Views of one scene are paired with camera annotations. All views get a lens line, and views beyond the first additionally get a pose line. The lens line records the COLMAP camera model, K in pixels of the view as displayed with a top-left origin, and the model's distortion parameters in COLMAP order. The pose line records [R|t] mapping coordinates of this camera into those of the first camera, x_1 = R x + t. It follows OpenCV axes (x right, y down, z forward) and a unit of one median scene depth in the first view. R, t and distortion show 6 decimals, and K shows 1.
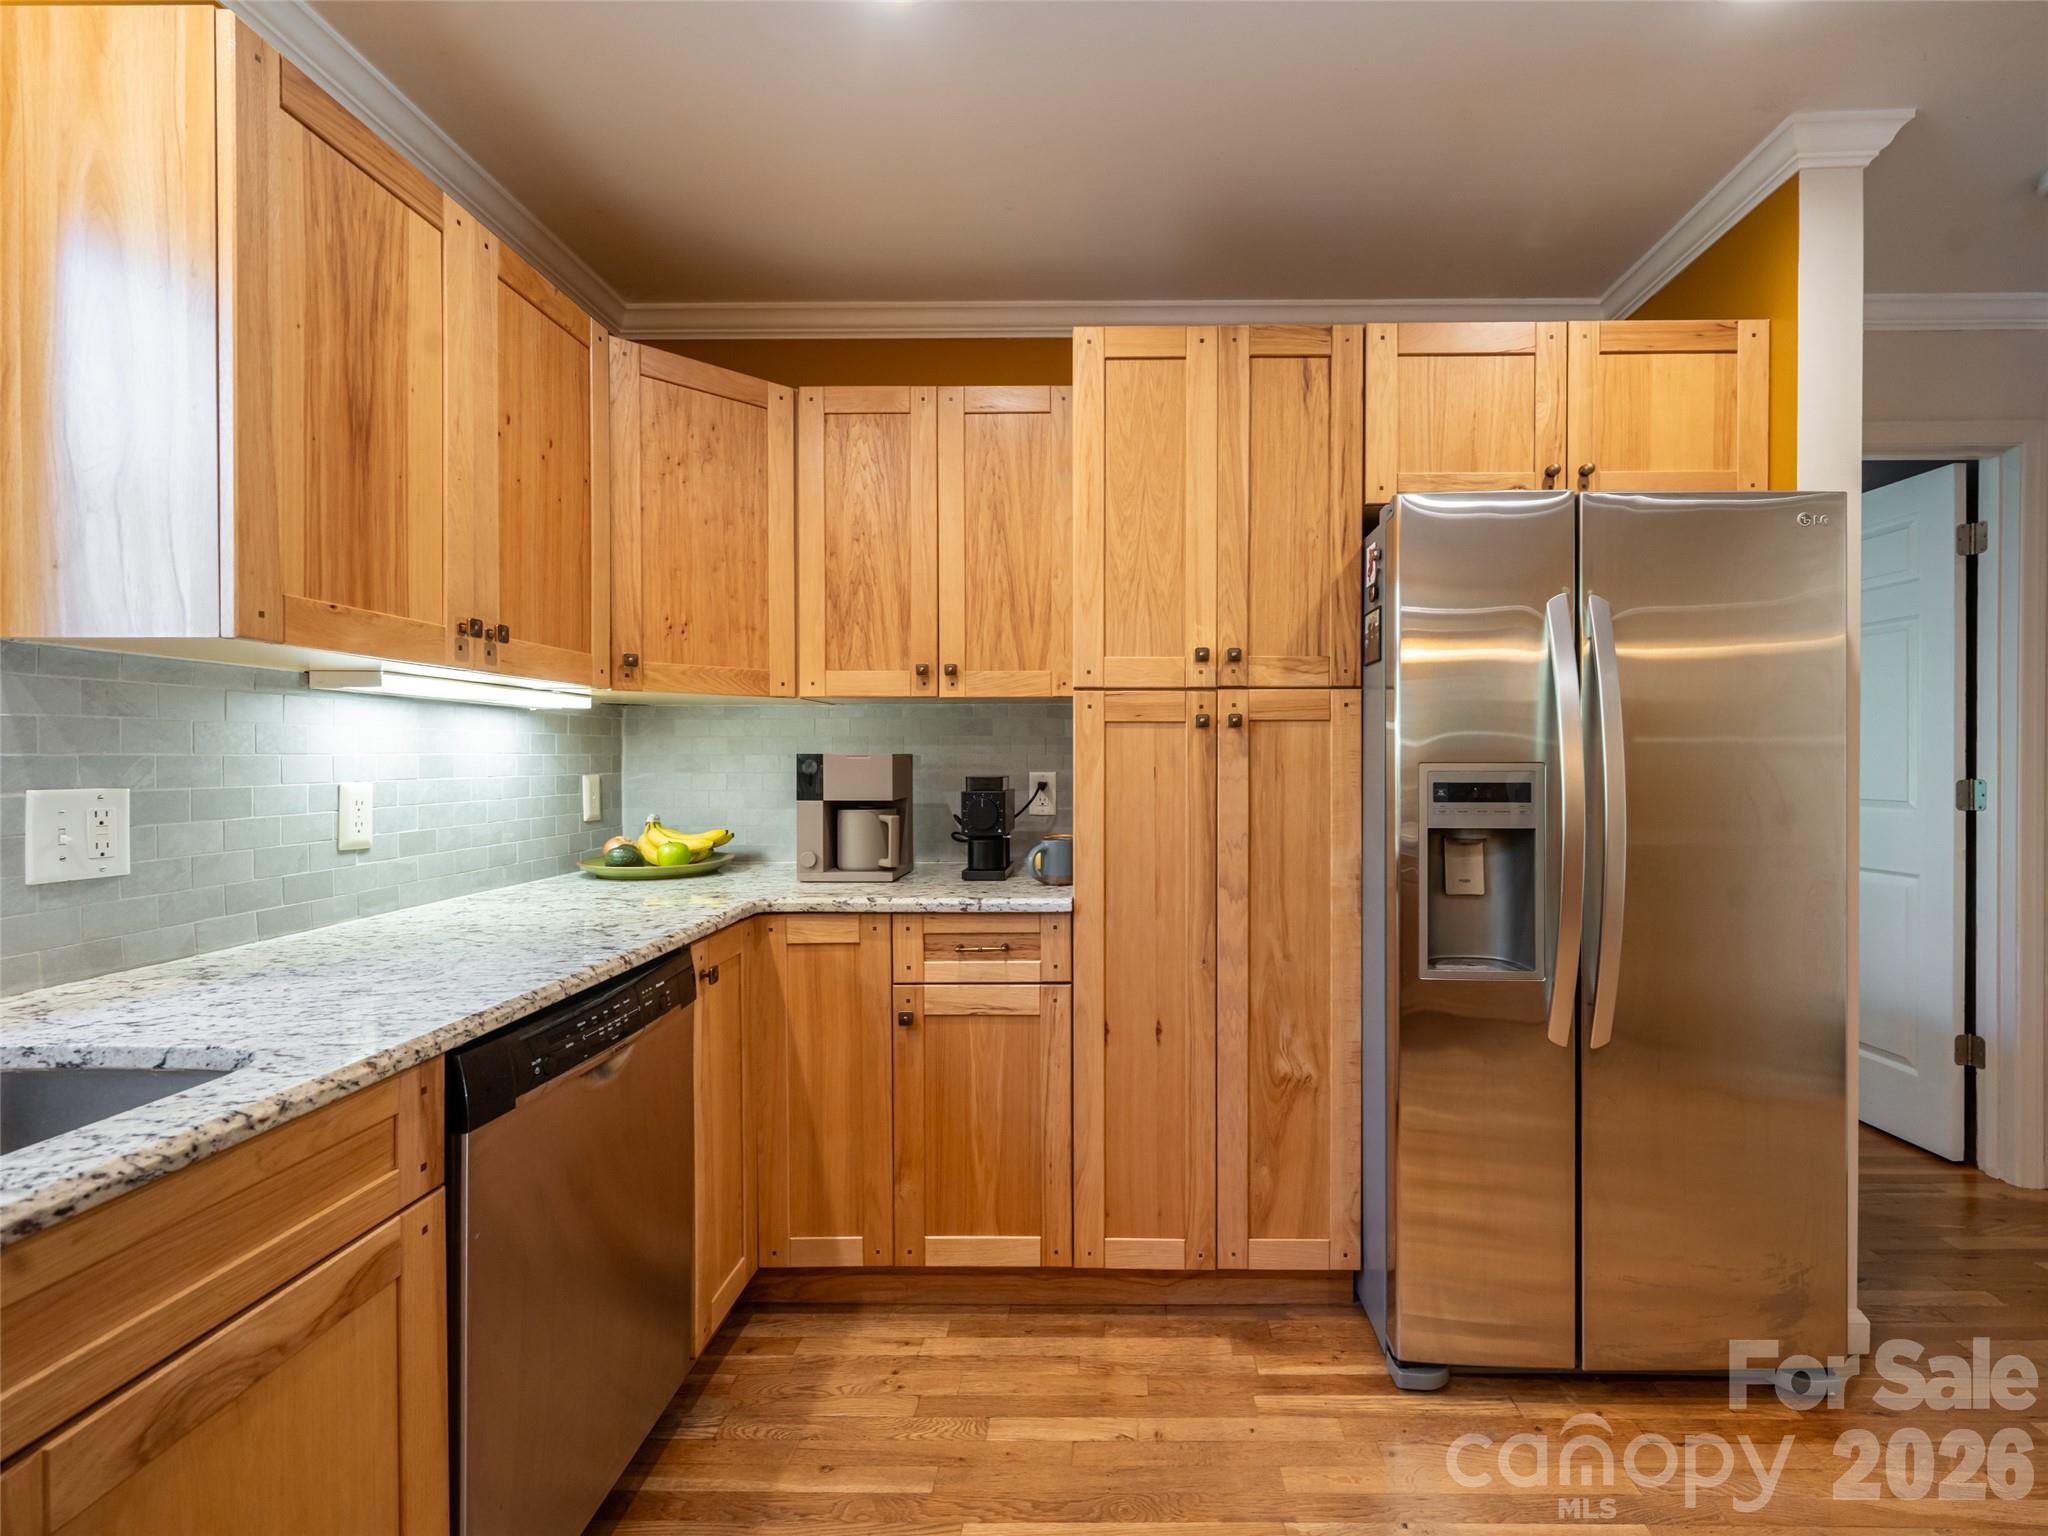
lens RADIAL K [[817.8, 0, 1041.5], [0, 817.8, 756.6], [0, 0, 1]] dist [-0.001864, 0.000113]
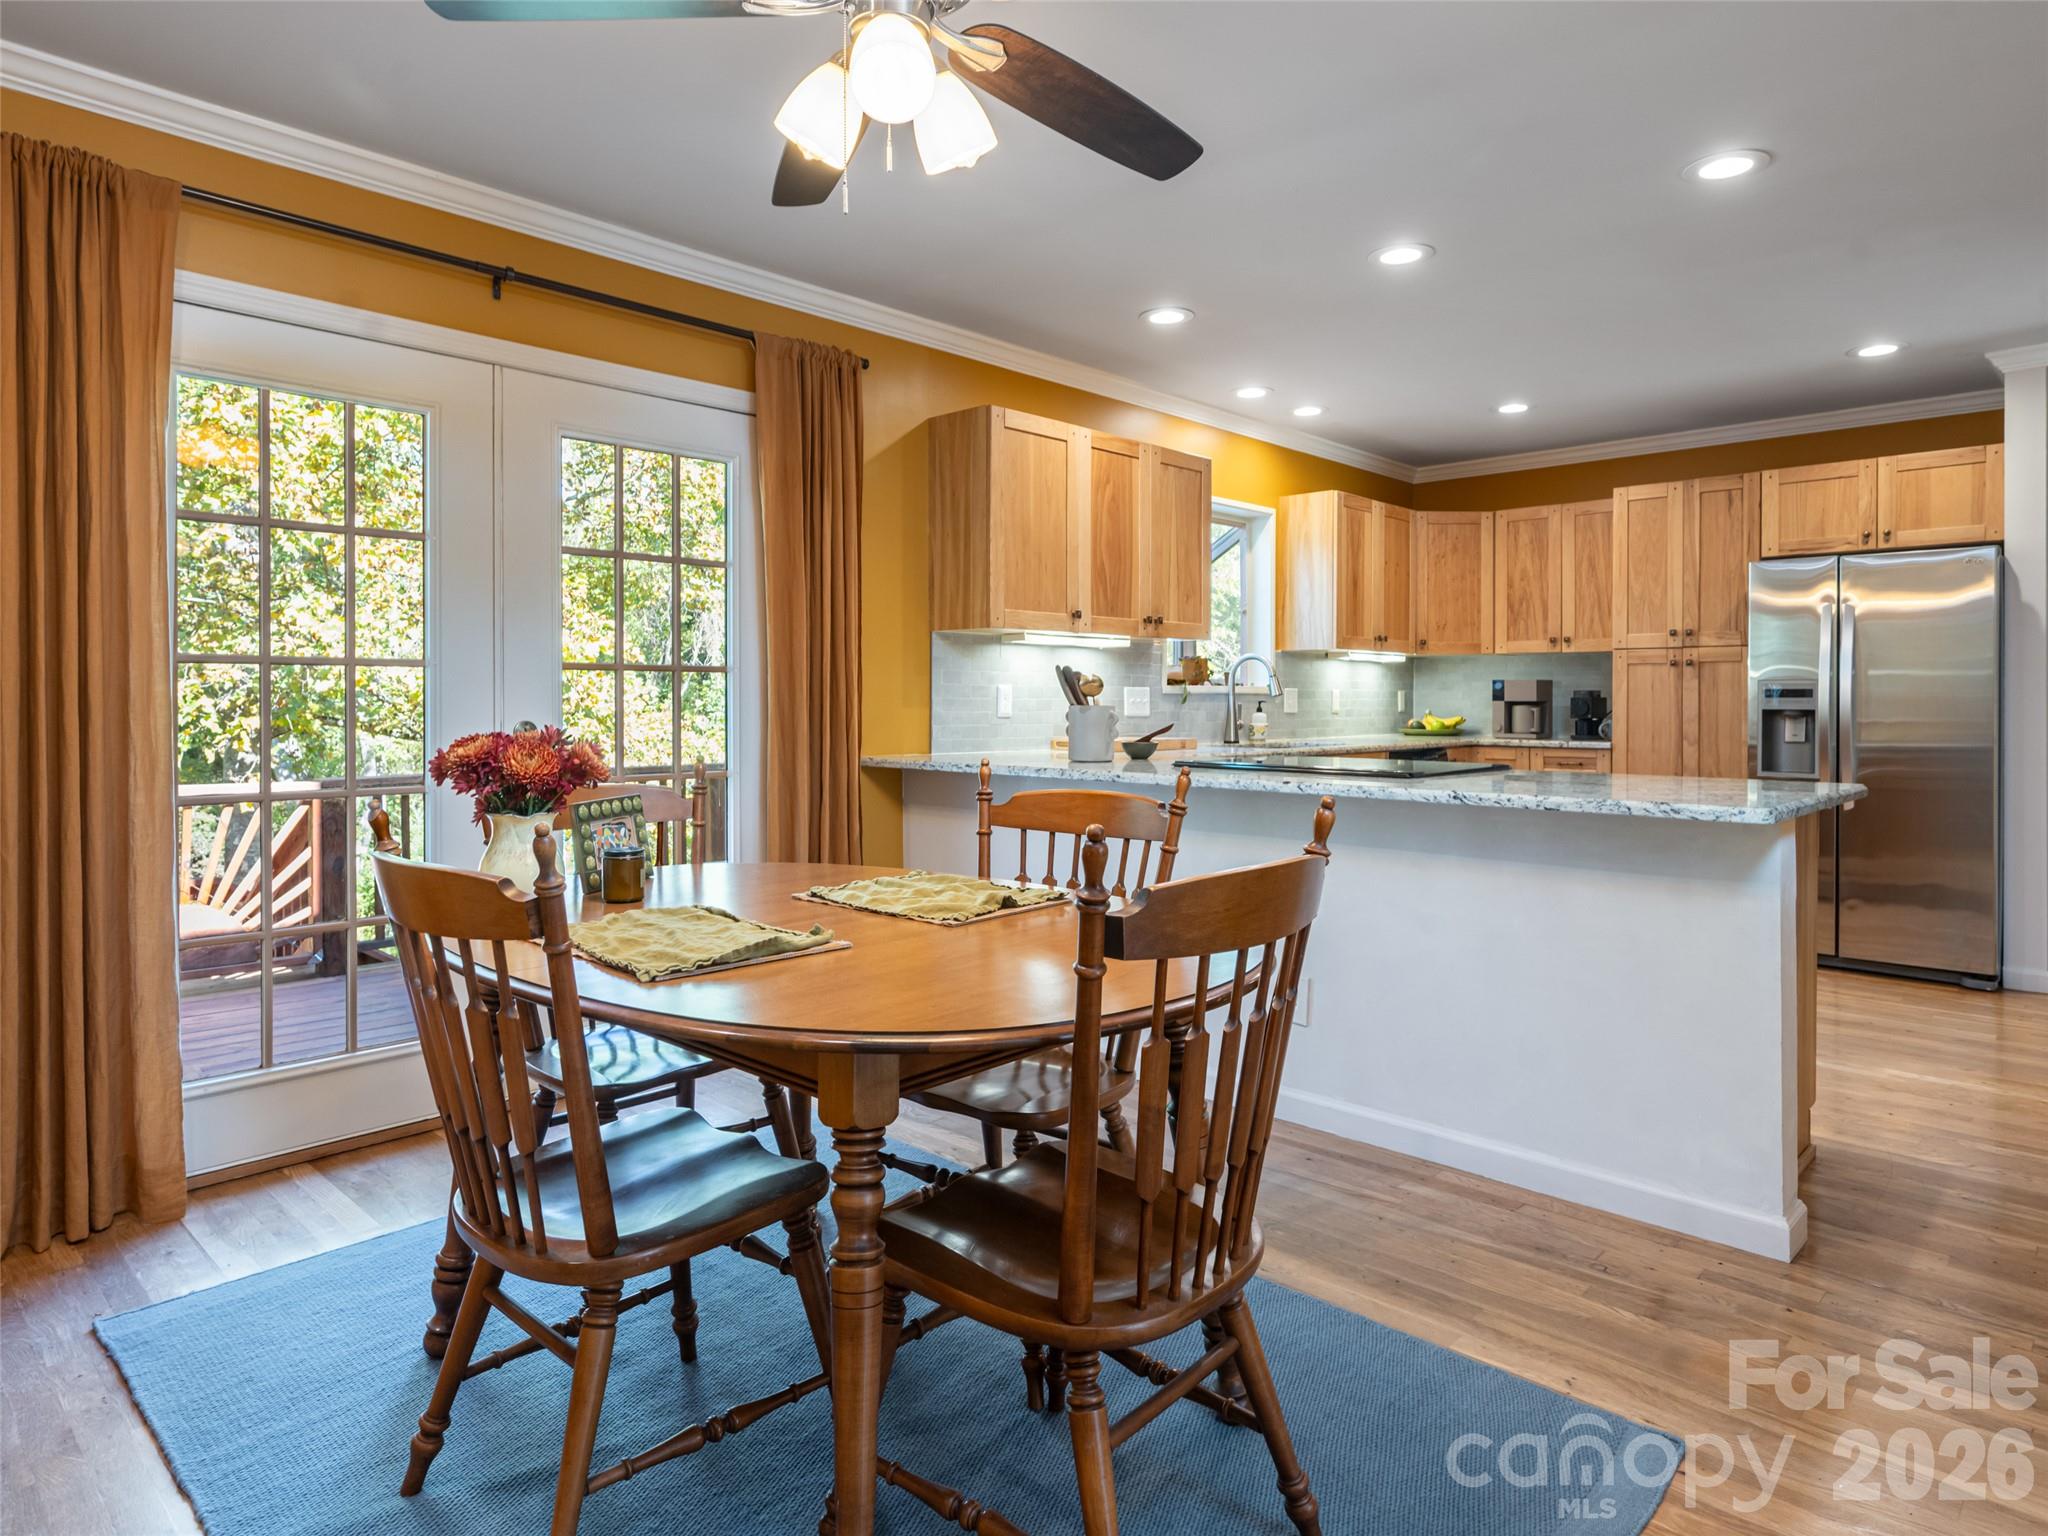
lens RADIAL K [[1175.3, 0, 1070.0], [0, 1175.3, 714.7], [0, 0, 1]] dist [0.003651, 0.001351]
pose [[0.761599, 0.011037, -0.647955, 0.990822], [-0.003705, 0.999913, 0.012677, 0.060243], [0.648038, -0.007254, 0.761573, -2.403532]]
